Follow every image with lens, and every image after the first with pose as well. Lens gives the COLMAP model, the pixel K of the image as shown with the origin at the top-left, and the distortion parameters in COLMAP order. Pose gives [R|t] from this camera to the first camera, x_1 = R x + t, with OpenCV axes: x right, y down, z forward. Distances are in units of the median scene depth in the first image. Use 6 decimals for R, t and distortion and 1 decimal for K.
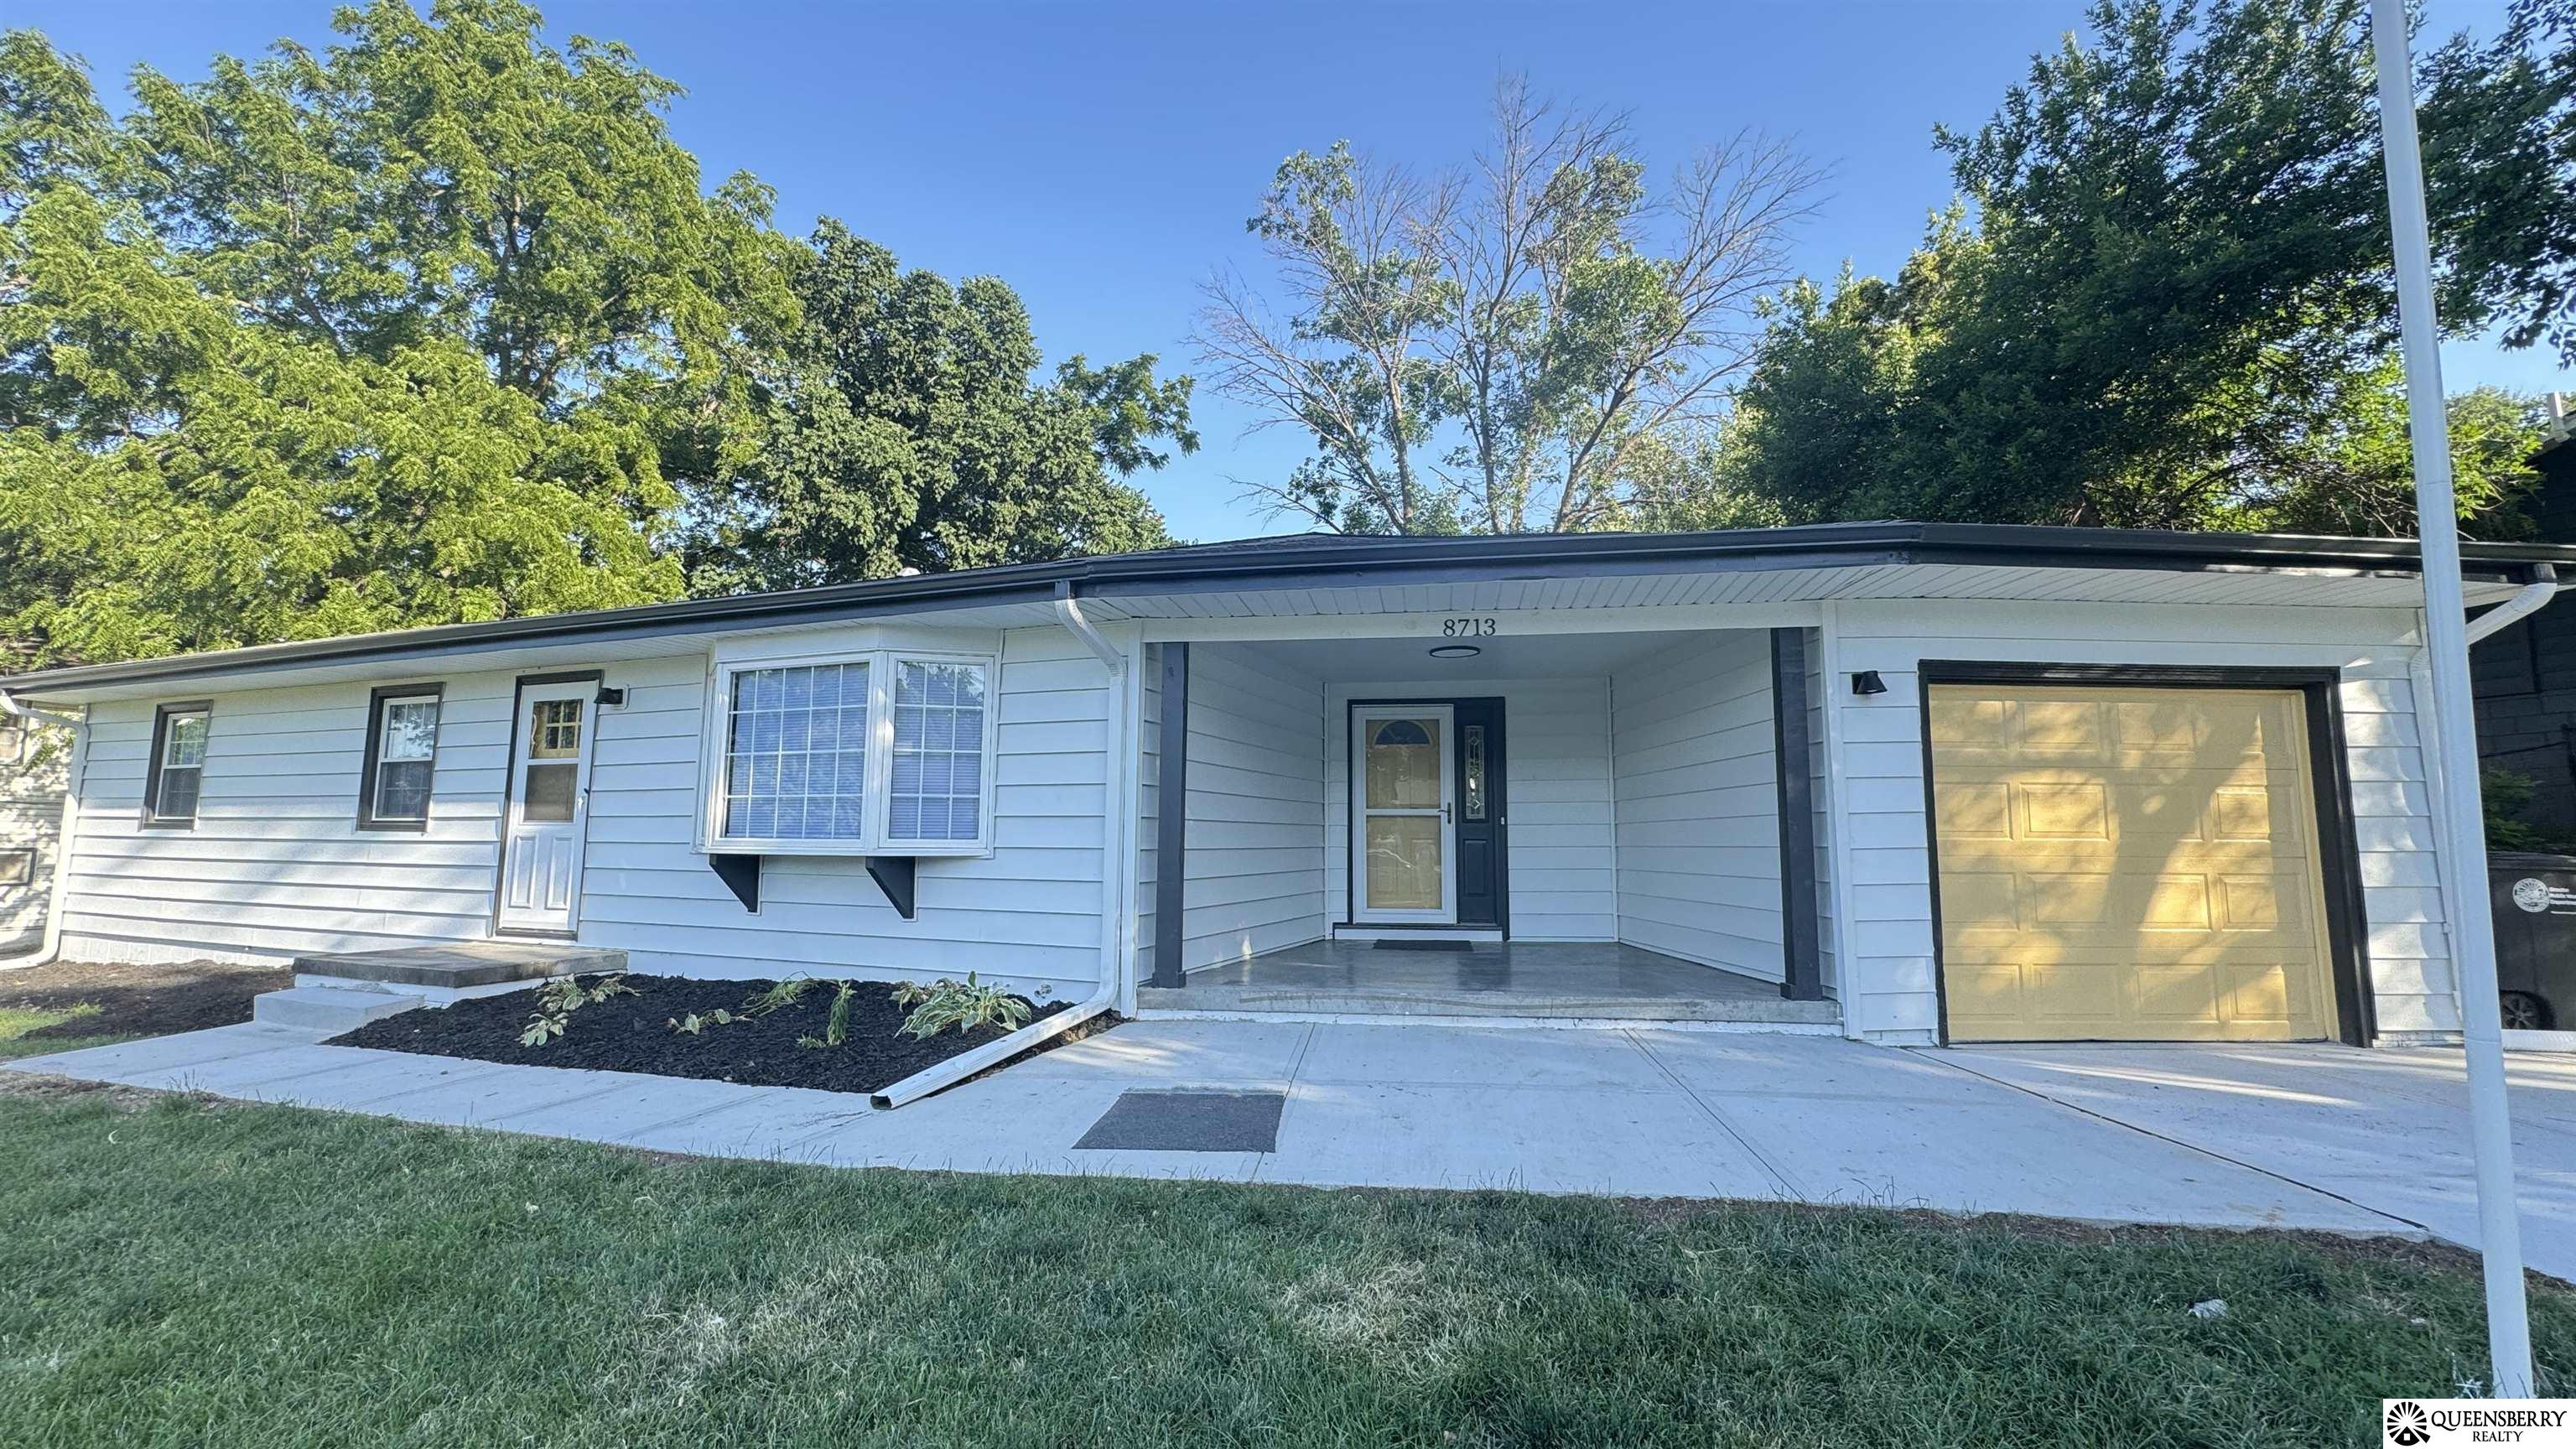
lens RADIAL K [[1032.3, 0, 1284.5], [0, 1032.3, 722.4], [0, 0, 1]] dist [-0.003130, 0.000452]
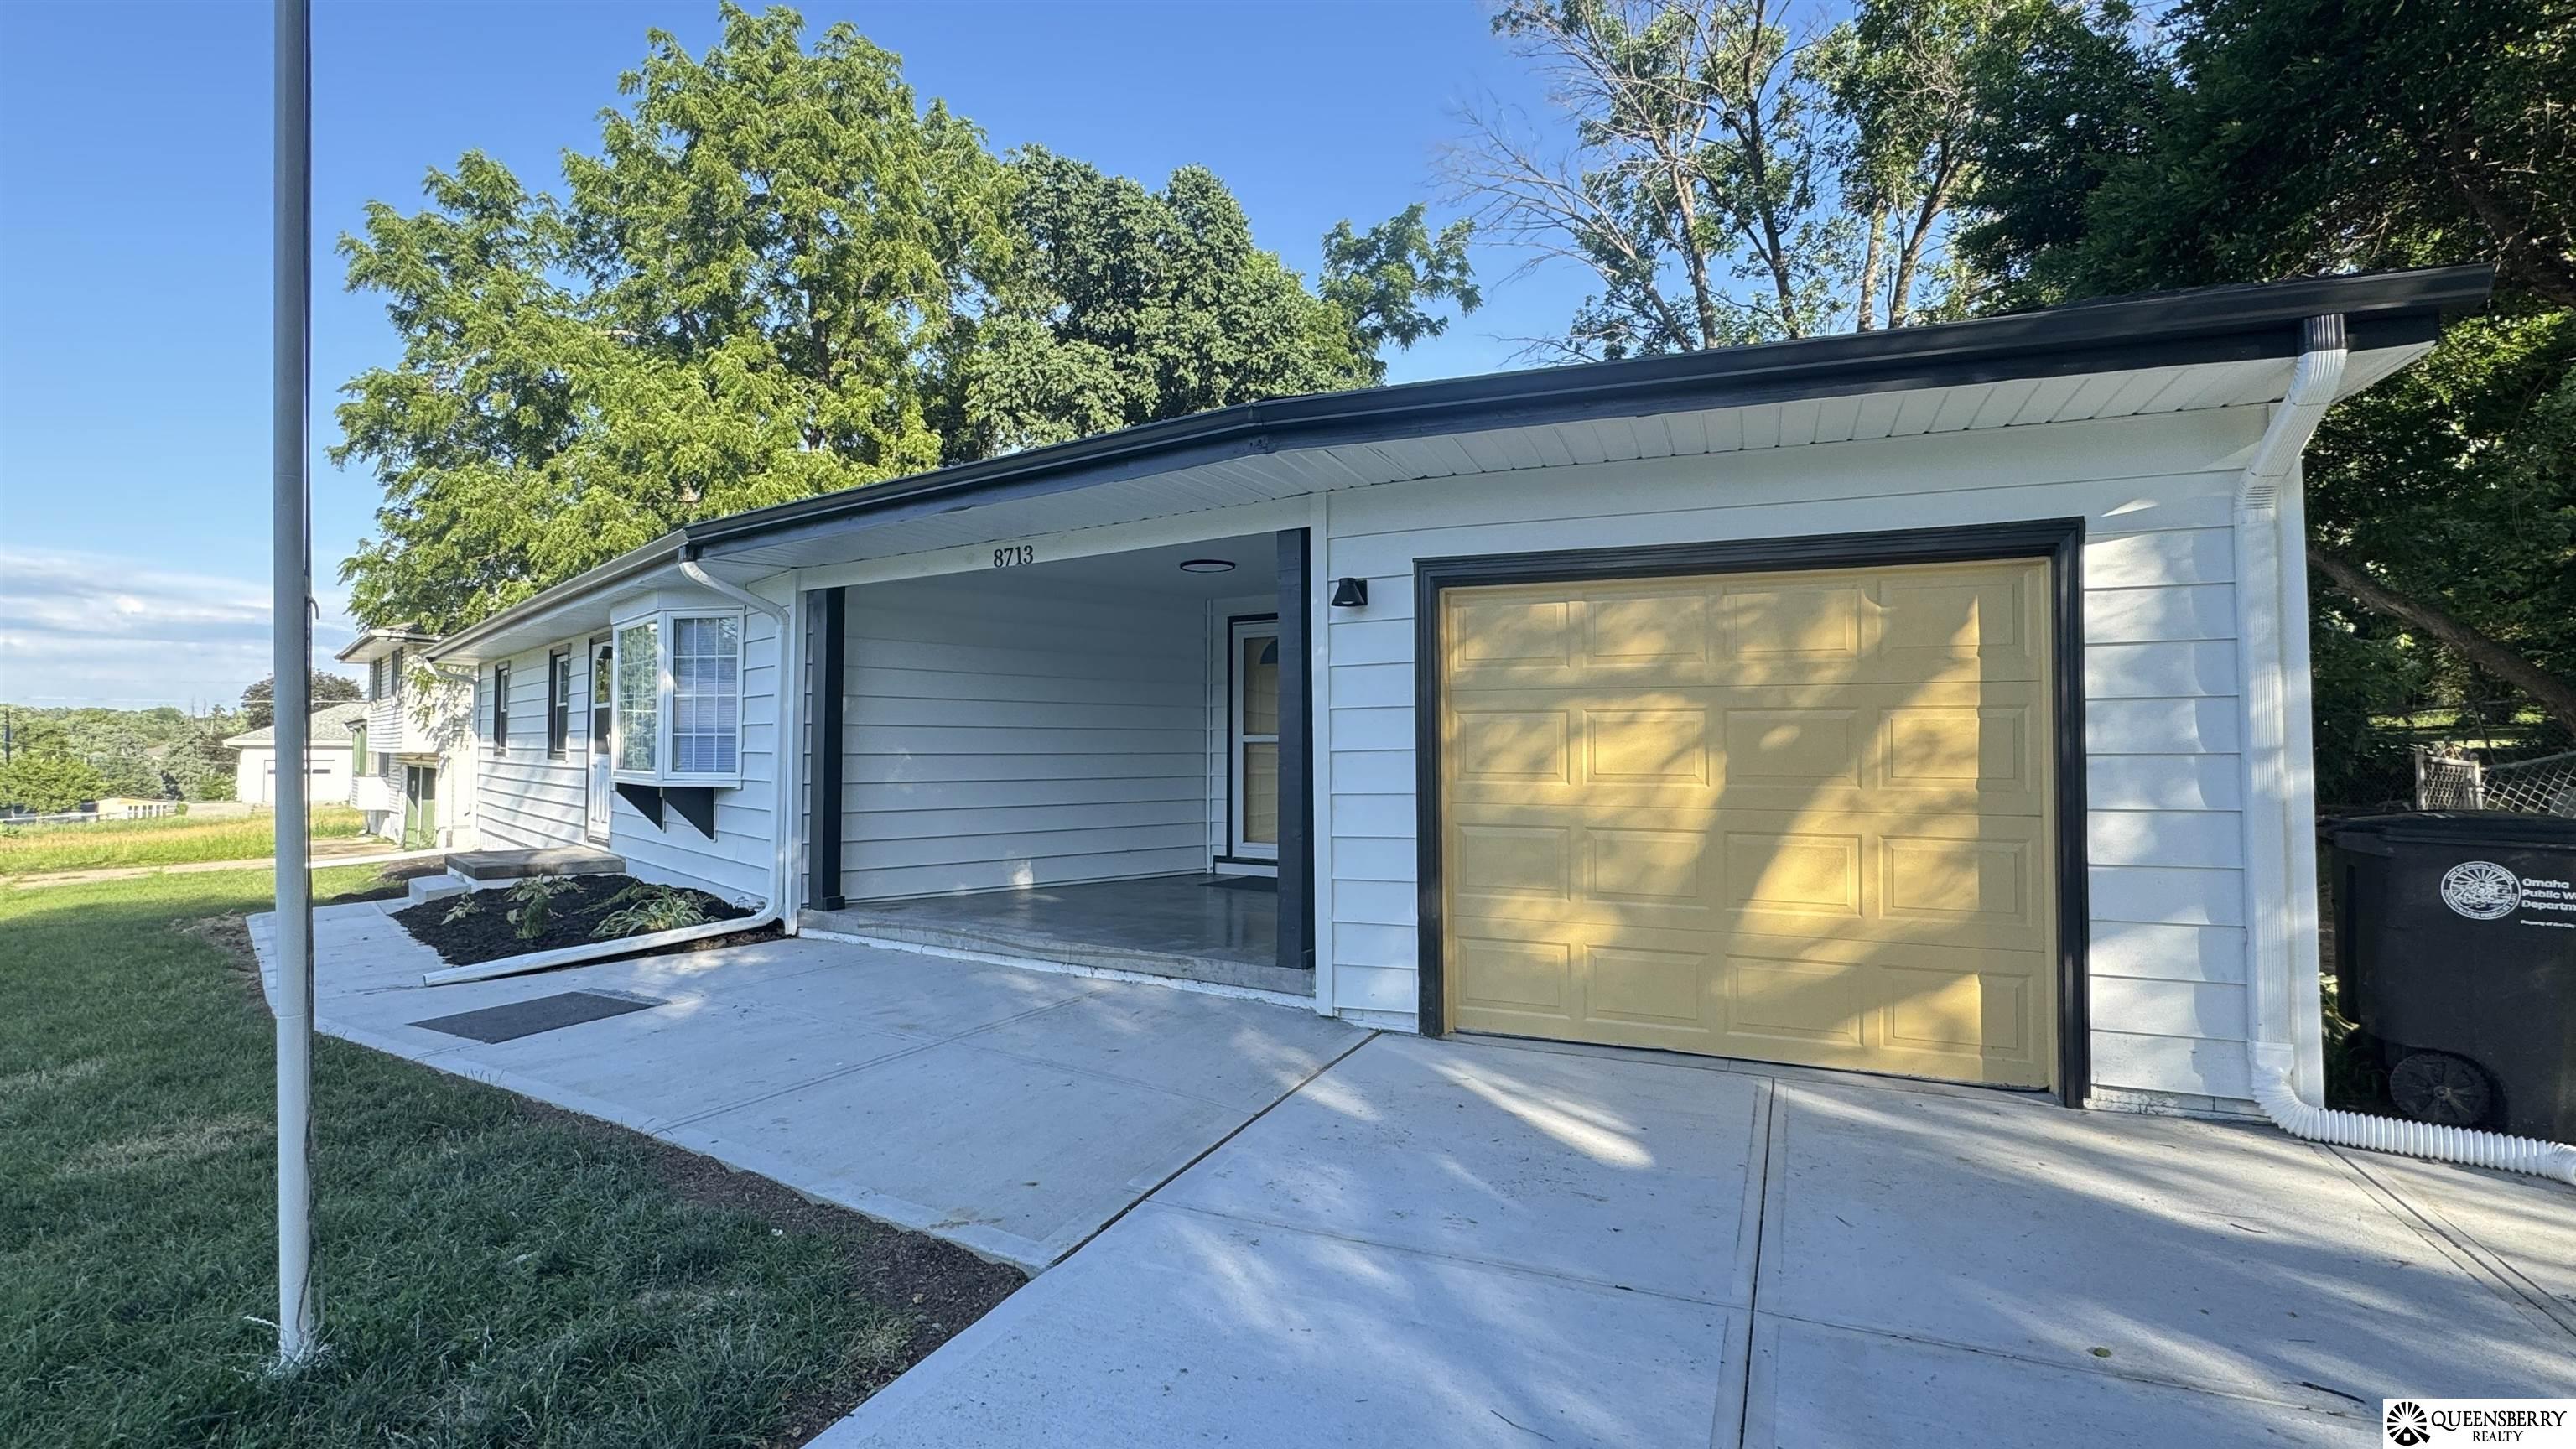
lens RADIAL K [[1159.0, 0, 1275.6], [0, 1159.0, 723.3], [0, 0, 1]] dist [-0.001610, -0.000496]
pose [[0.896341, -0.013003, -0.443174, 0.580644], [0.053055, 0.995533, 0.078098, -0.006462], [0.440179, -0.093515, 0.893027, 0.091716]]
